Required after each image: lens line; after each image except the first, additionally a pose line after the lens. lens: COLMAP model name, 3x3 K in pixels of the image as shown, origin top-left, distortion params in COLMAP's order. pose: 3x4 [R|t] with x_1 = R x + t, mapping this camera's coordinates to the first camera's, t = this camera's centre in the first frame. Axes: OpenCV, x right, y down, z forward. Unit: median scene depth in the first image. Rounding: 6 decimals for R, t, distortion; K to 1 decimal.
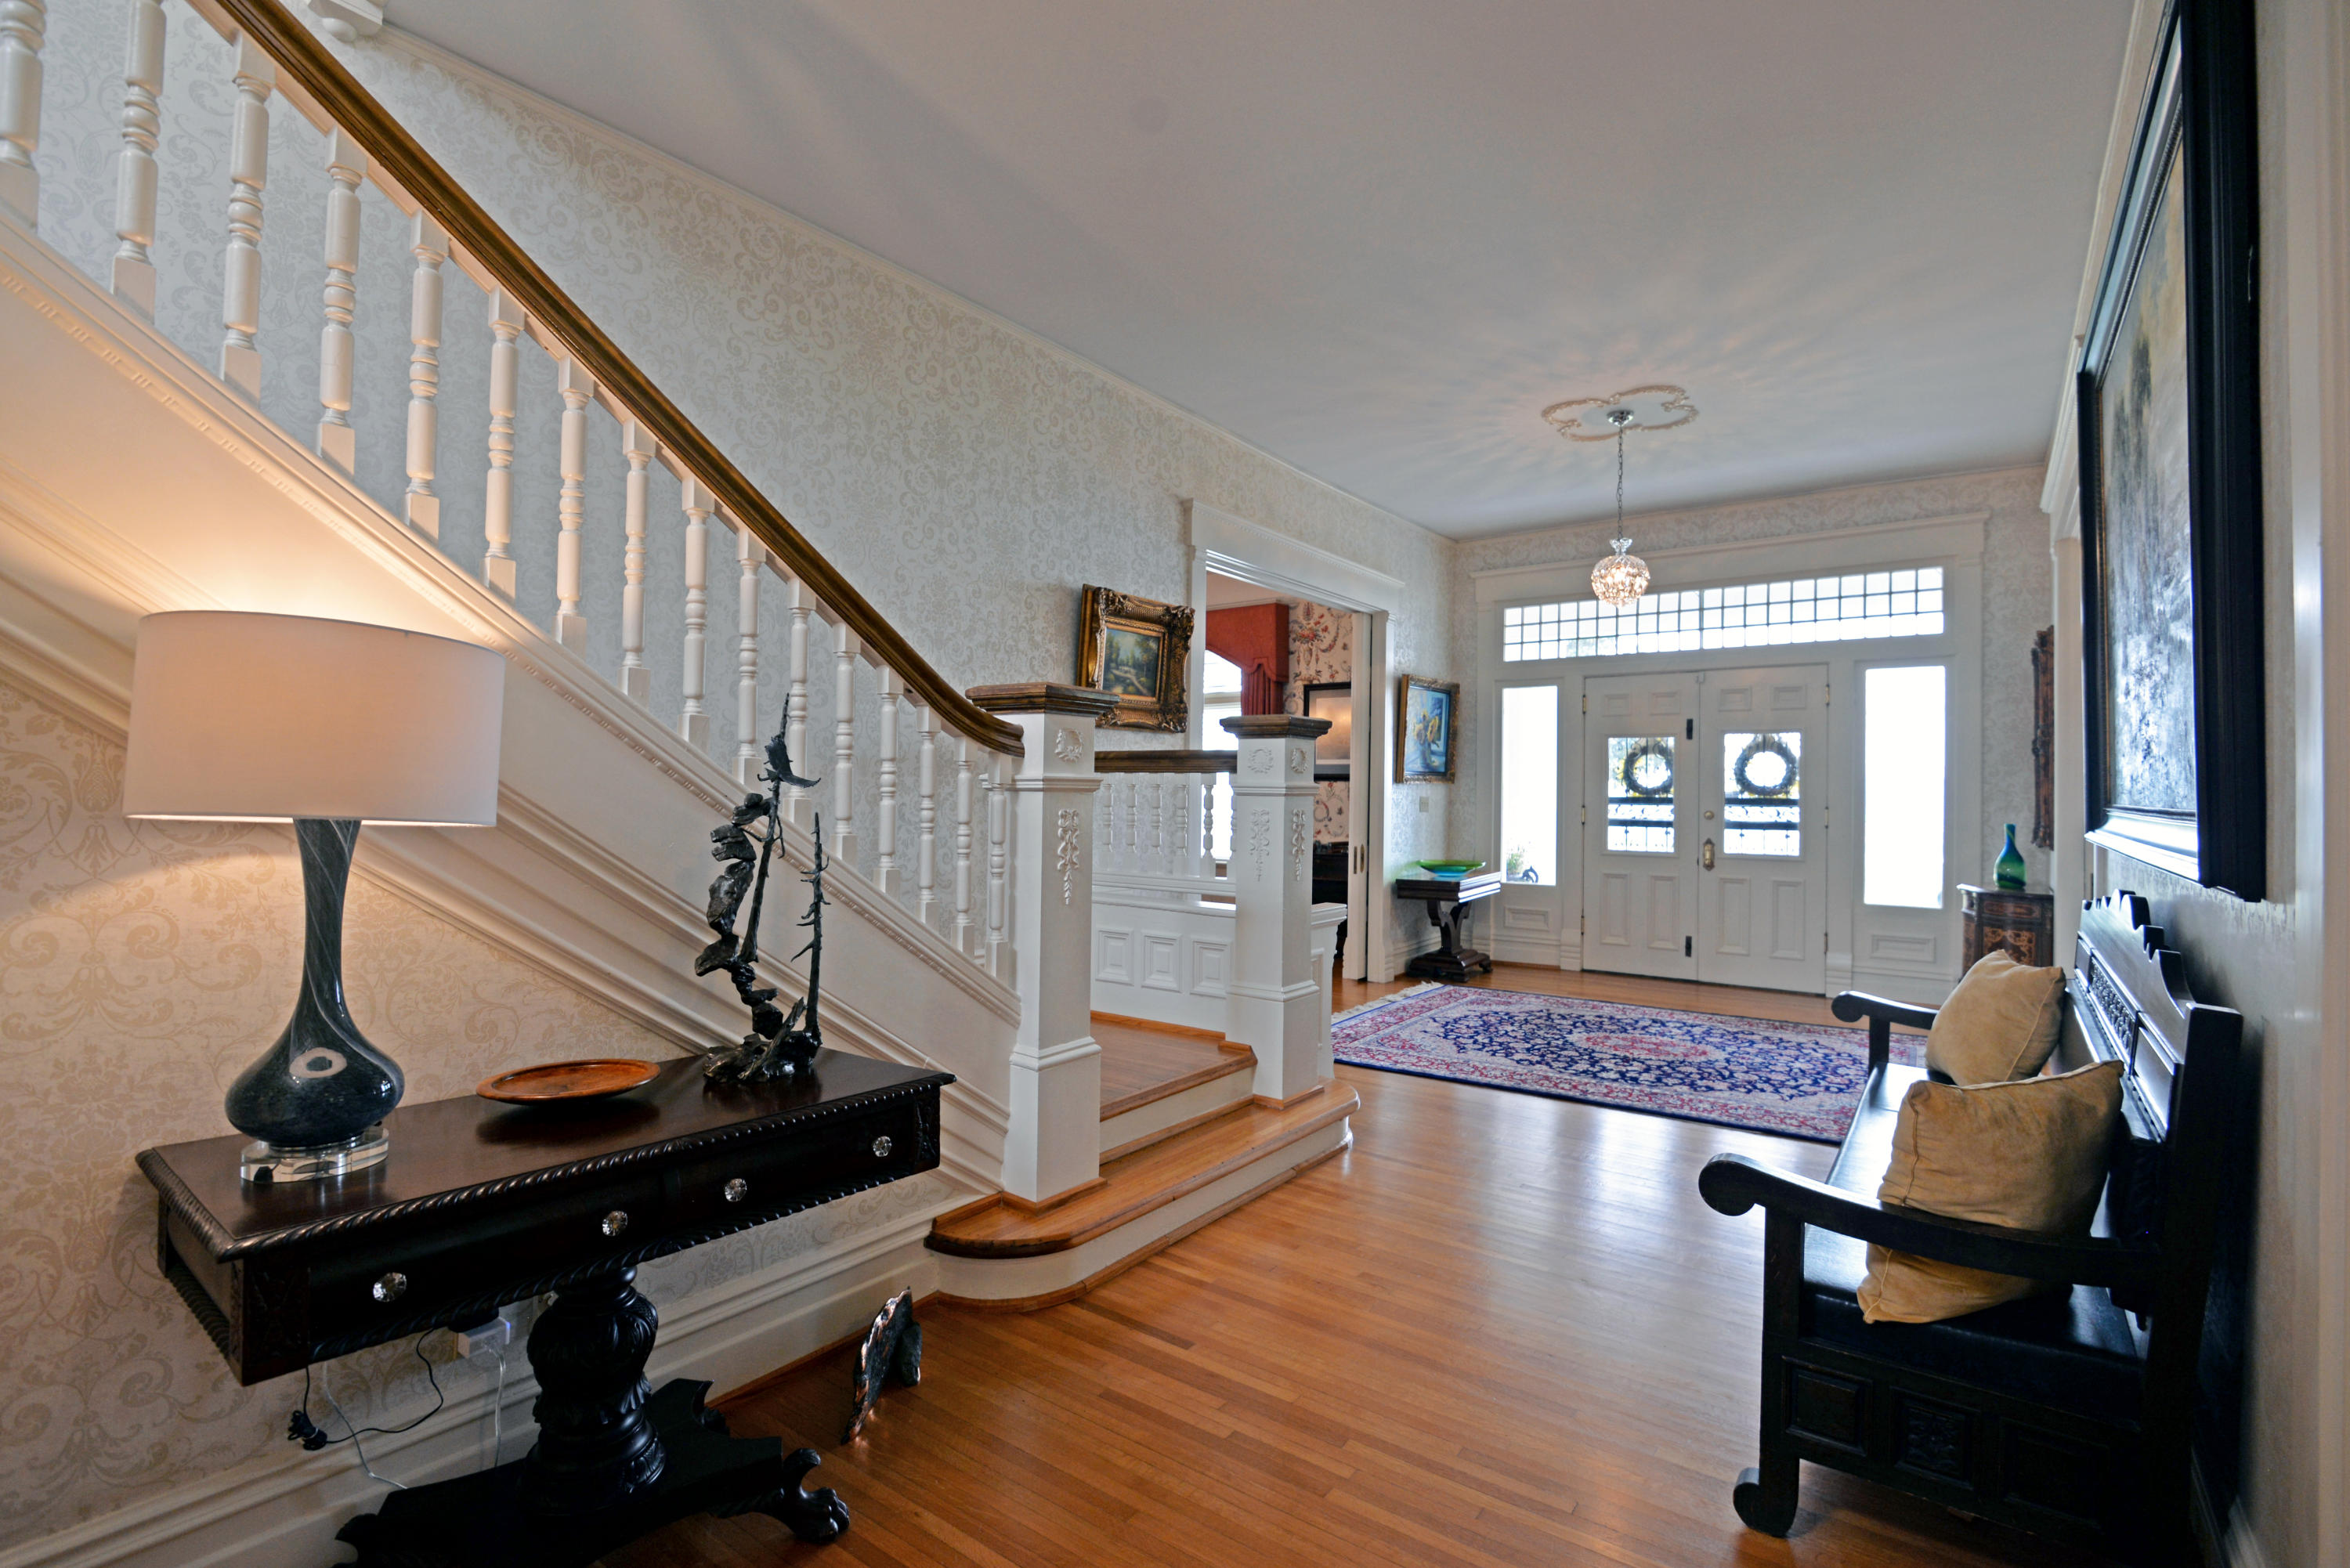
lens RADIAL K [[1078.1, 0, 1172.3], [0, 1078.1, 787.9], [0, 0, 1]] dist [-0.016751, -0.000579]
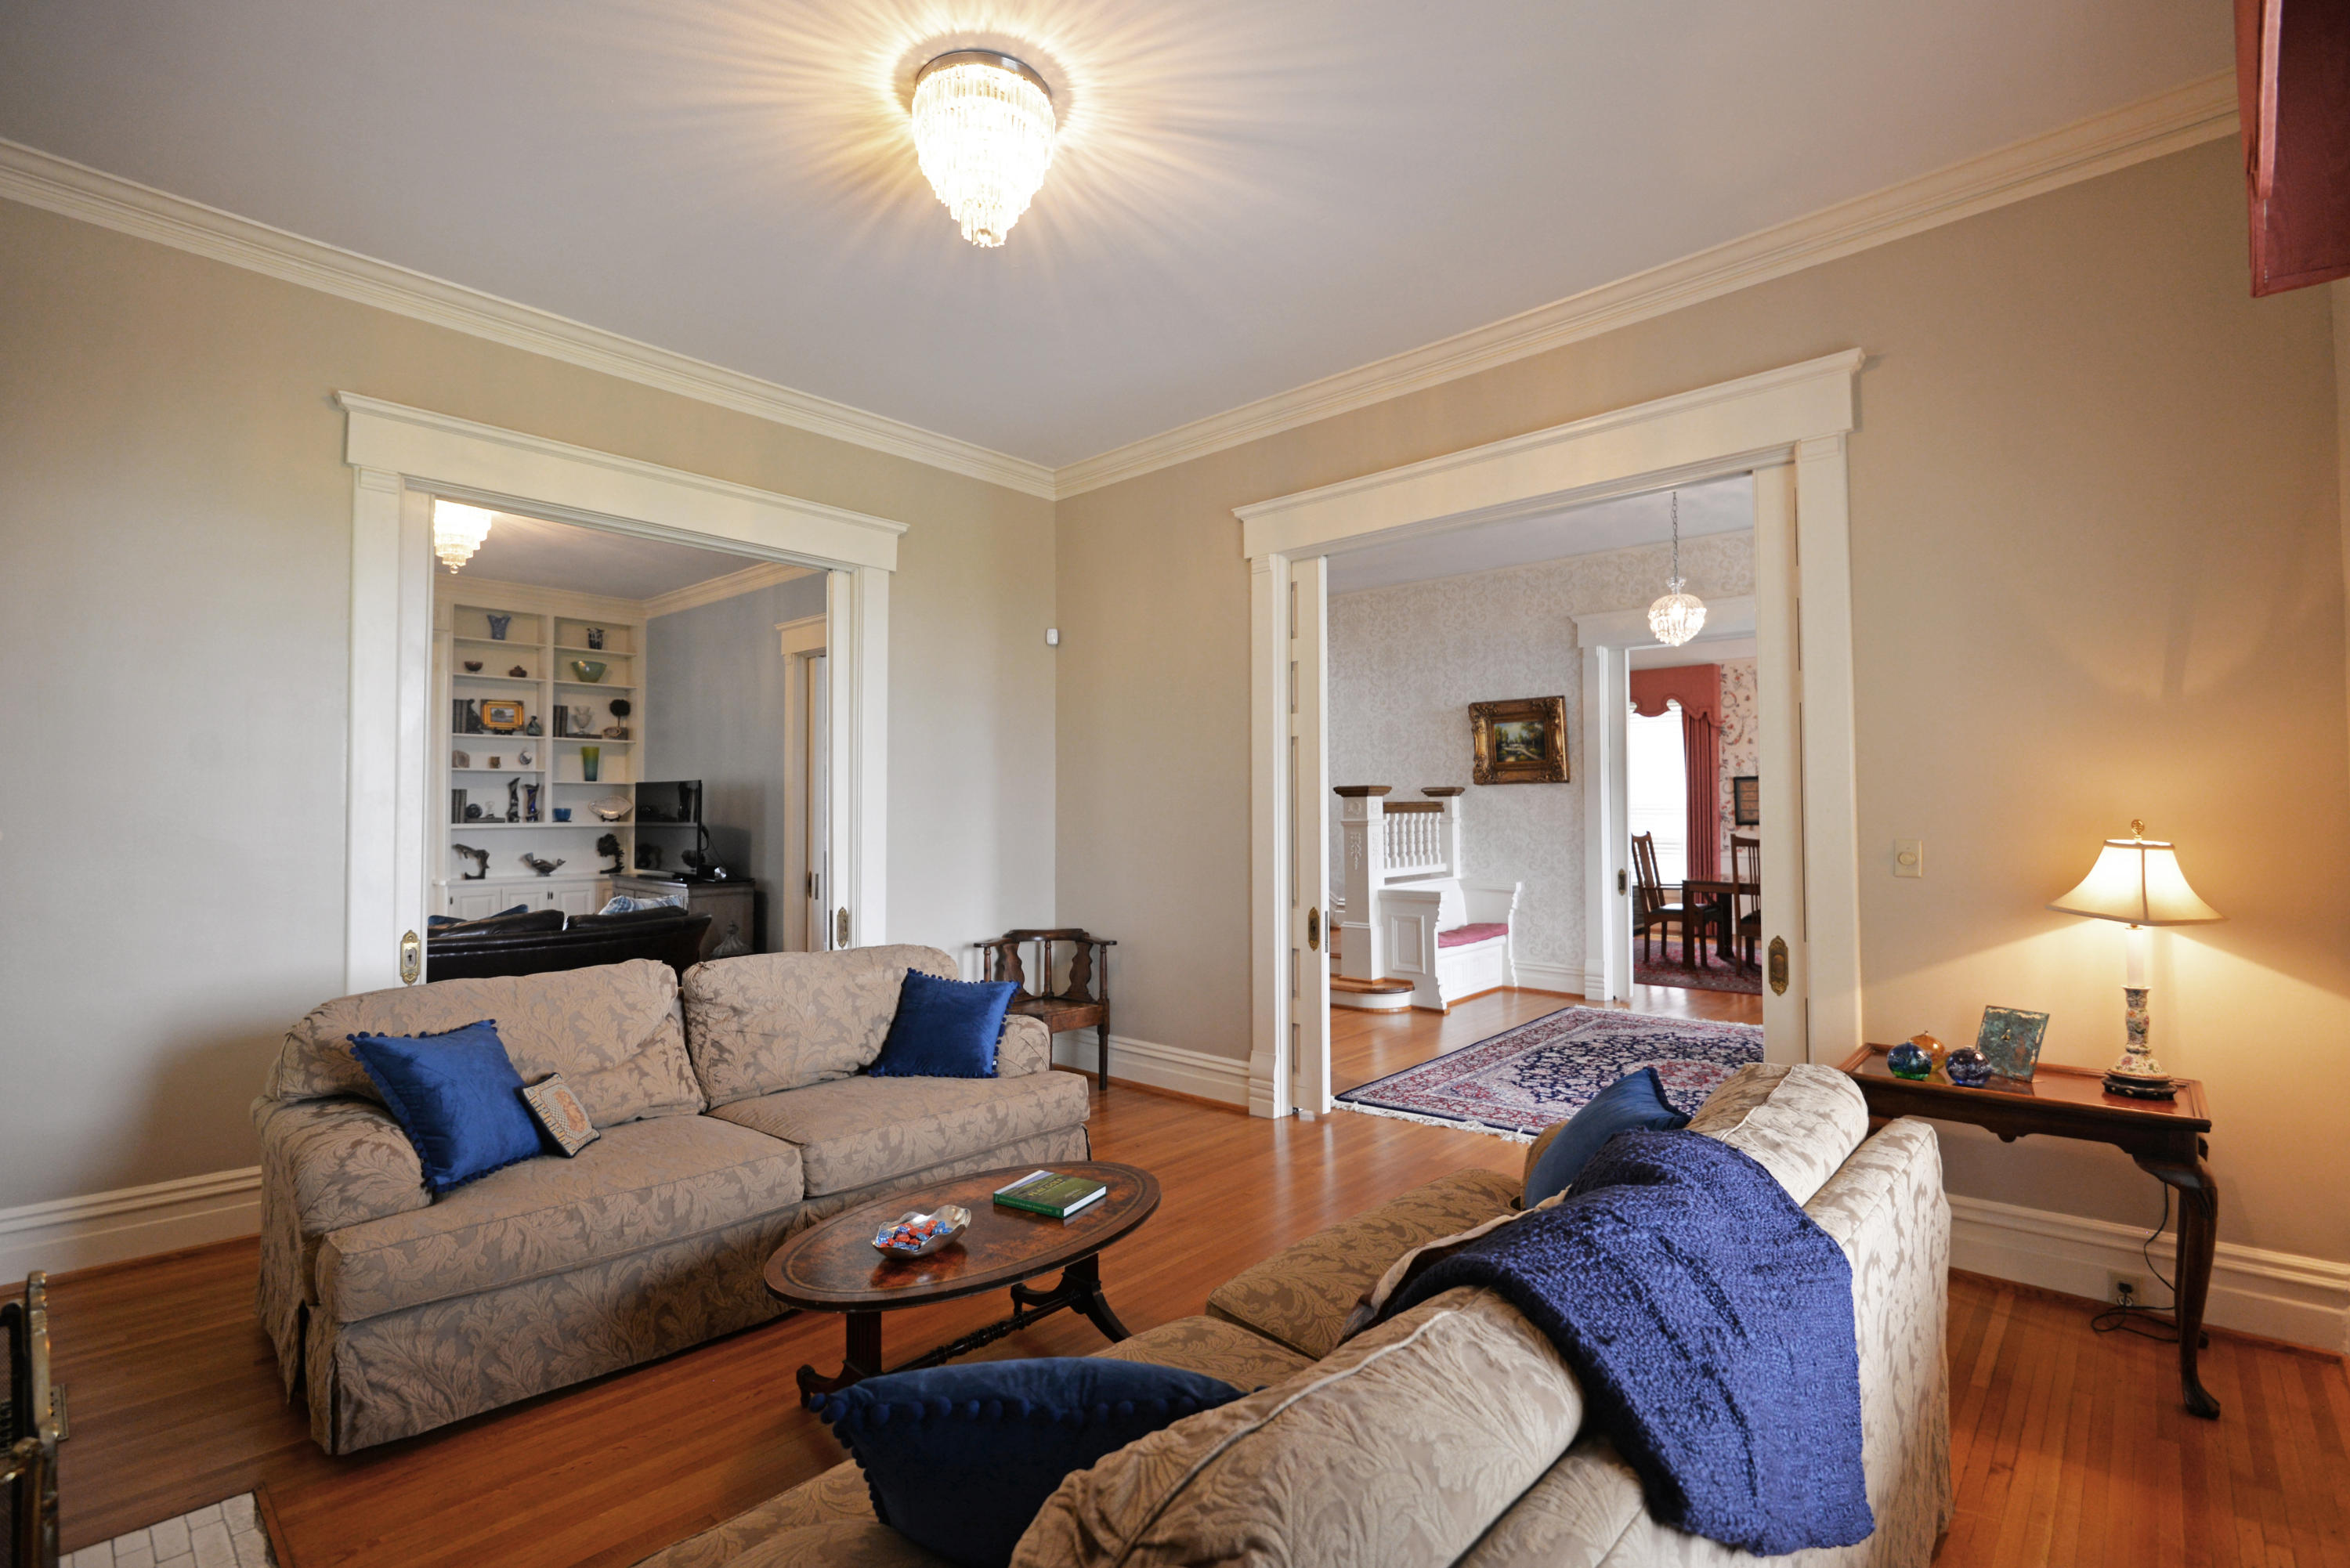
lens RADIAL K [[1078.1, 0, 1173.9], [0, 1078.1, 787.6], [0, 0, 1]] dist [-0.016751, -0.000579]
pose [[-0.089184, -0.032111, -0.995497, 1.584262], [0.014717, 0.999329, -0.033553, -0.002818], [0.995906, -0.017643, -0.088651, 0.643016]]
